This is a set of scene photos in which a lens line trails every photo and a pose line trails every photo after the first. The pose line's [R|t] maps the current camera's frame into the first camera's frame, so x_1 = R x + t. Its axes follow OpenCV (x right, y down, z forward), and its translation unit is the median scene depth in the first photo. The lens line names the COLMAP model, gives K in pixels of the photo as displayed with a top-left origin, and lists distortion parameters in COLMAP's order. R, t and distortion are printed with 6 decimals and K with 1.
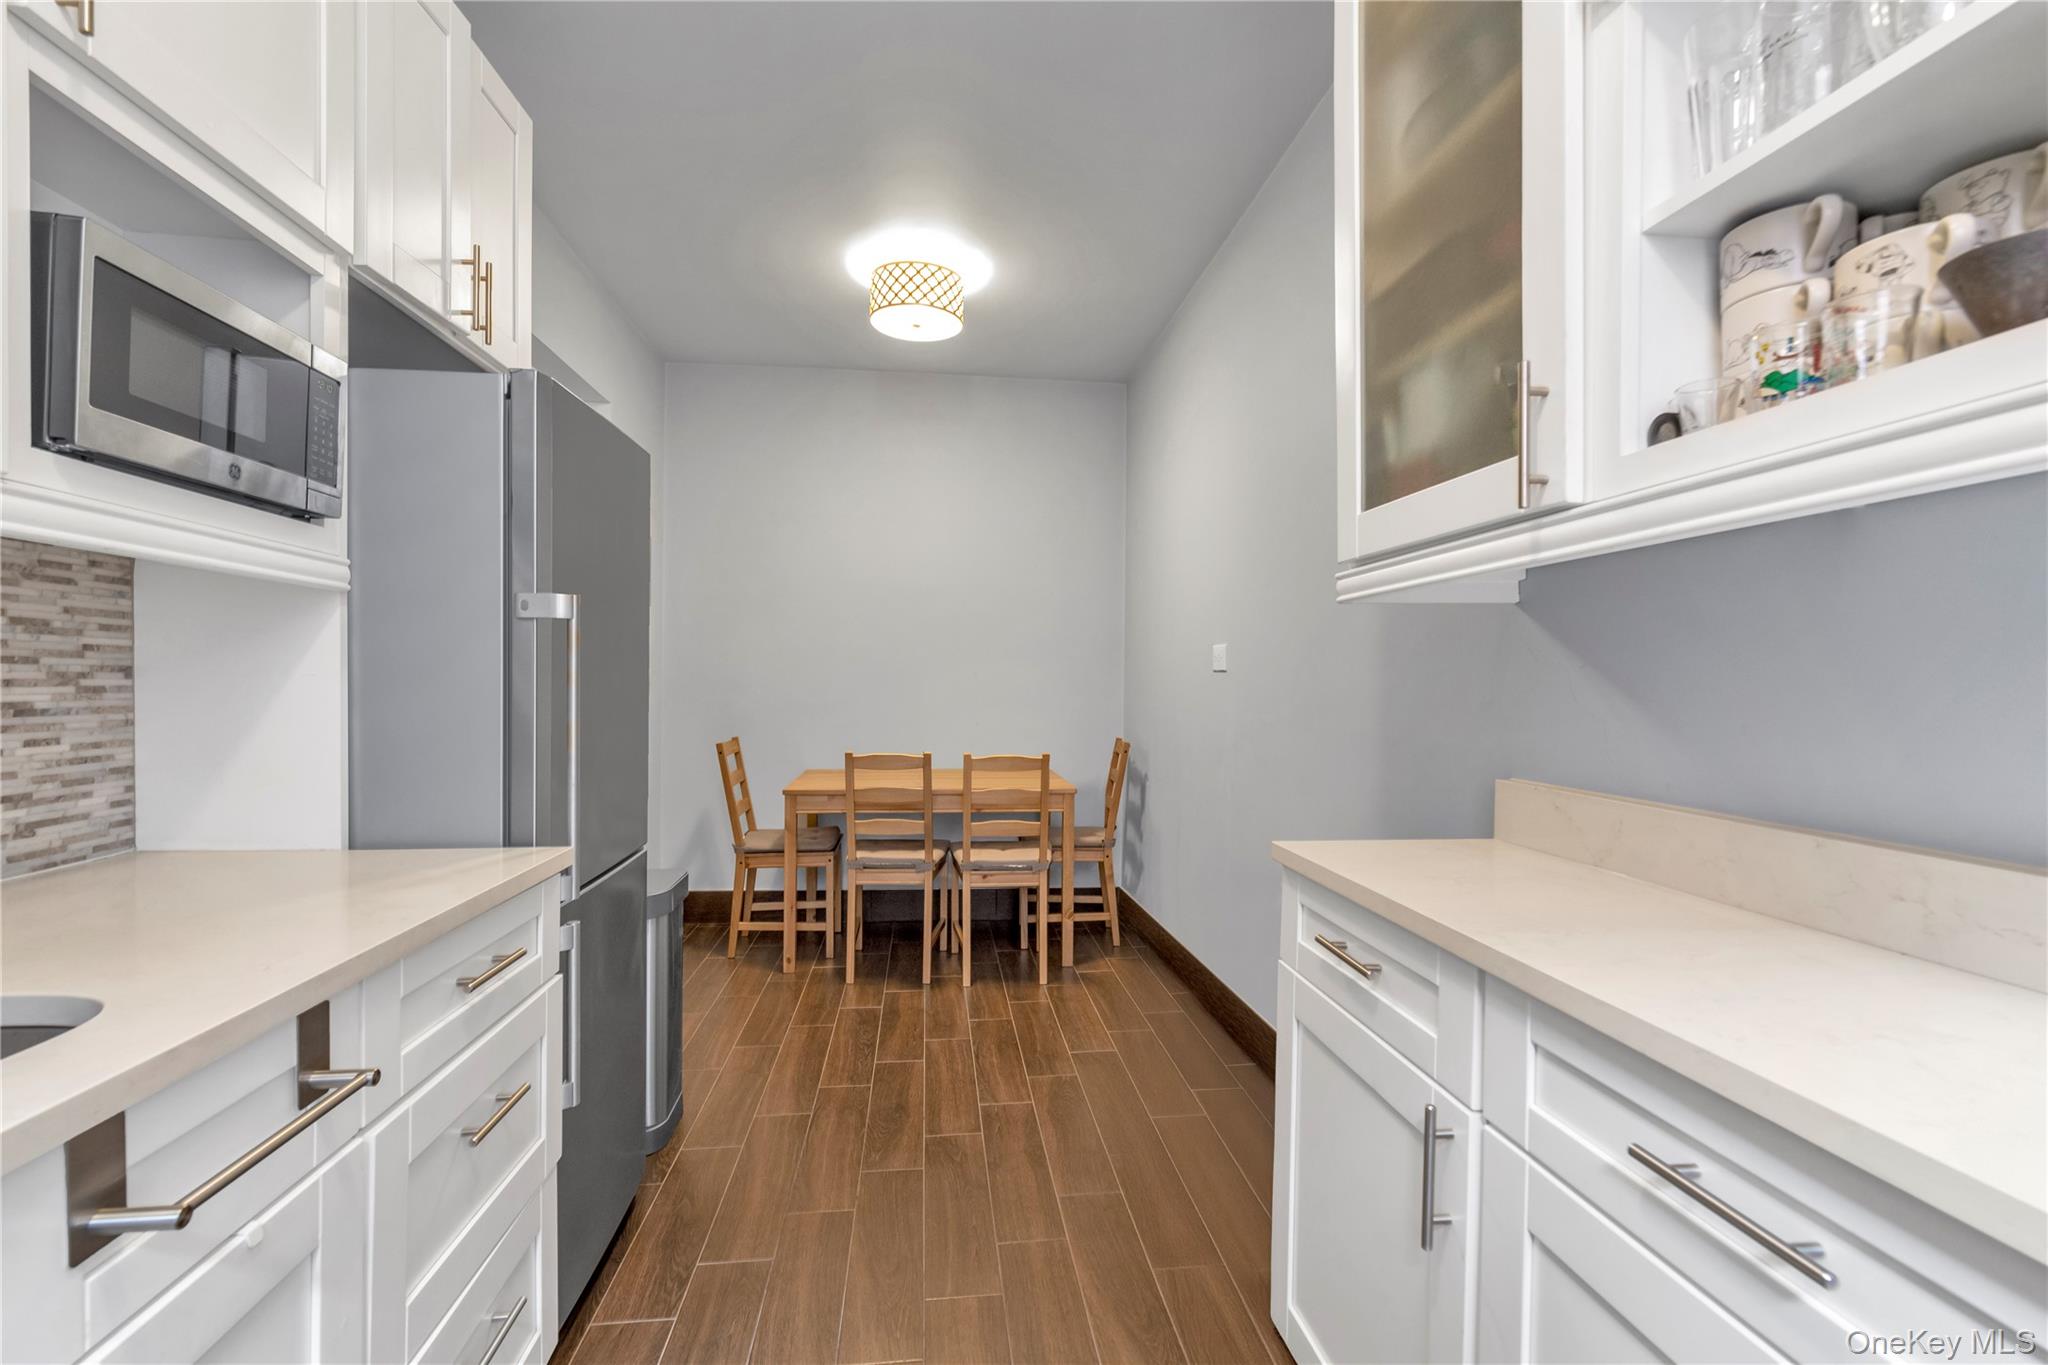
lens RADIAL K [[910.2, 0, 1020.2], [0, 910.2, 679.9], [0, 0, 1]] dist [0.005380, -0.000978]
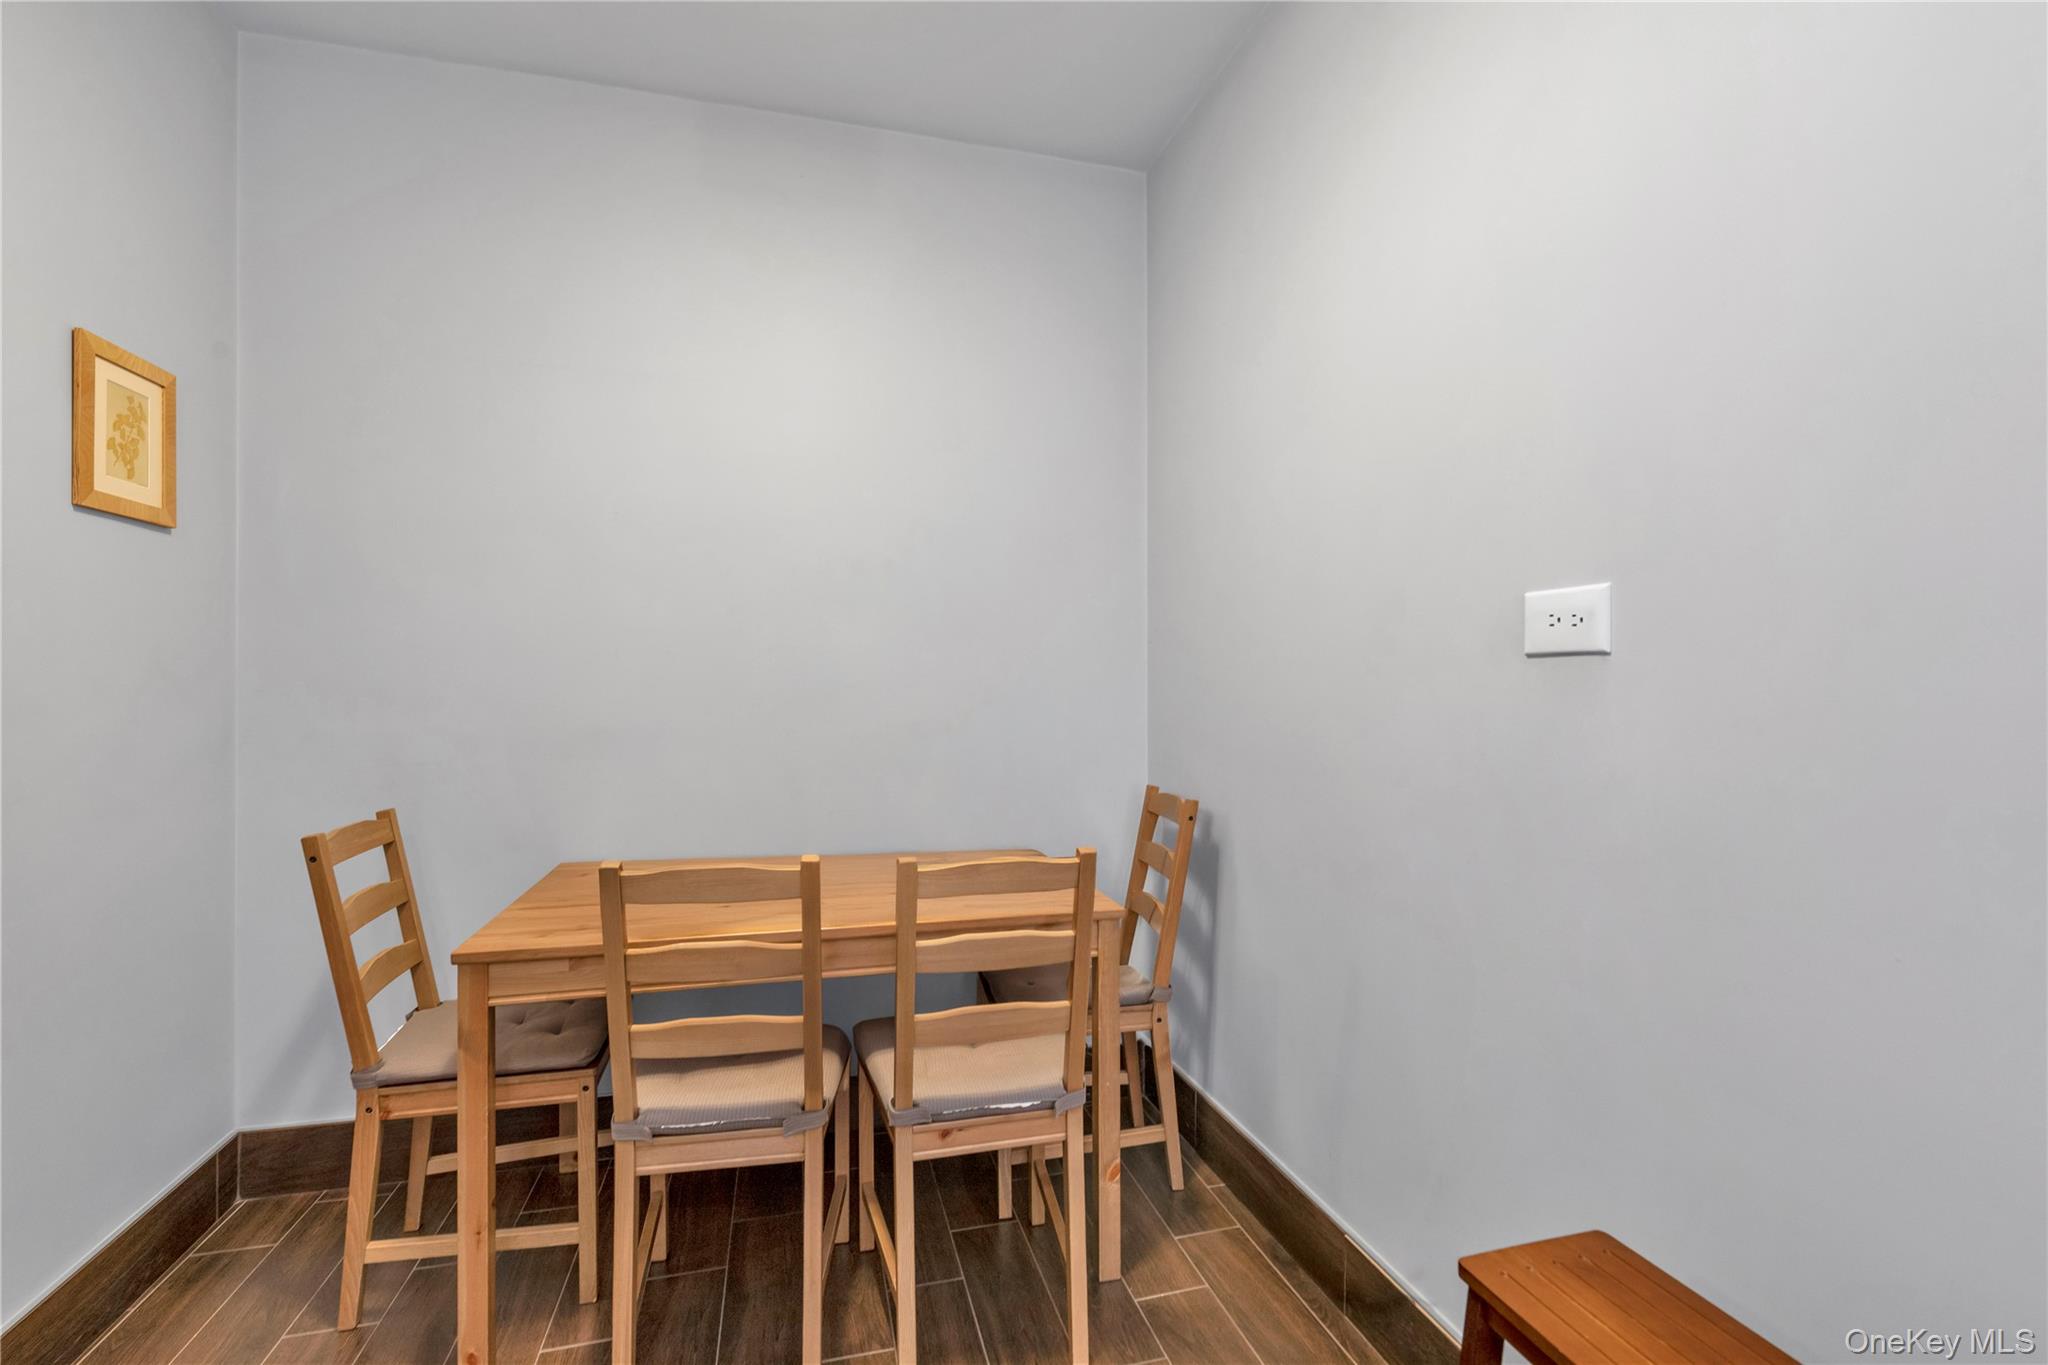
lens RADIAL K [[910.2, 0, 1027.0], [0, 910.2, 675.2], [0, 0, 1]] dist [0.005380, -0.000978]
pose [[0.987581, -0.009082, 0.156851, -0.064032], [0.011049, 0.999871, -0.011675, 0.002415], [-0.156724, 0.013263, 0.987553, 0.526169]]
